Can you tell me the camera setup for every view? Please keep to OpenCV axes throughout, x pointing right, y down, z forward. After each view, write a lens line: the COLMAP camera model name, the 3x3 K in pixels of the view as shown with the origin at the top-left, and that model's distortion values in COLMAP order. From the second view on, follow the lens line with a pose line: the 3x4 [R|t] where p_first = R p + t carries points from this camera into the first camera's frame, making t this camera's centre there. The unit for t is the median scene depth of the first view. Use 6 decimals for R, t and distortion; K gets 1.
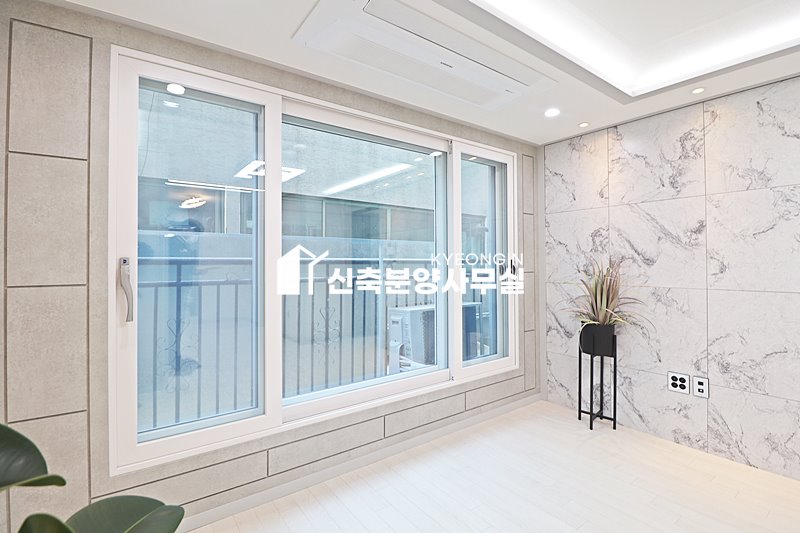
lens RADIAL K [[375.5, 0, 398.6], [0, 375.5, 258.0], [0, 0, 1]] dist [-0.007904, -0.008569]
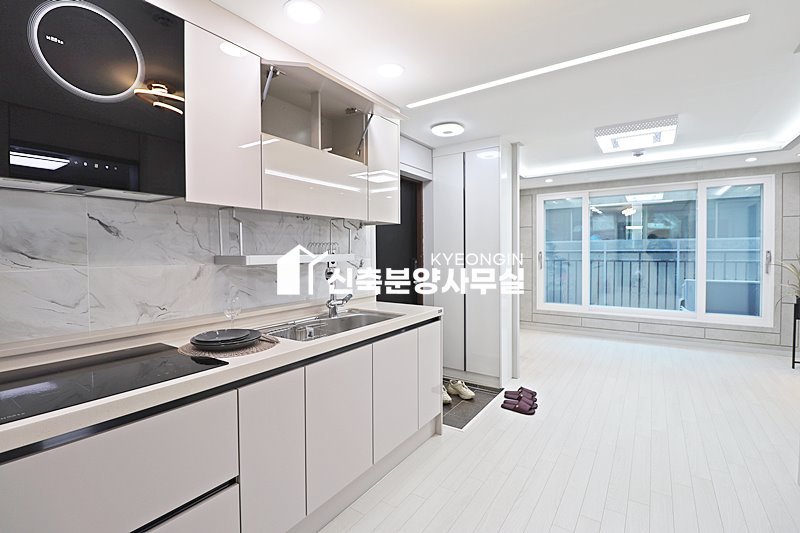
lens RADIAL K [[375.5, 0, 397.5], [0, 375.5, 259.9], [0, 0, 1]] dist [-0.007904, -0.008569]
pose [[0.327994, 0.022962, -0.944401, 1.474431], [0.020746, 0.999288, 0.031501, -0.042799], [0.944452, -0.029925, 0.327284, -0.992258]]
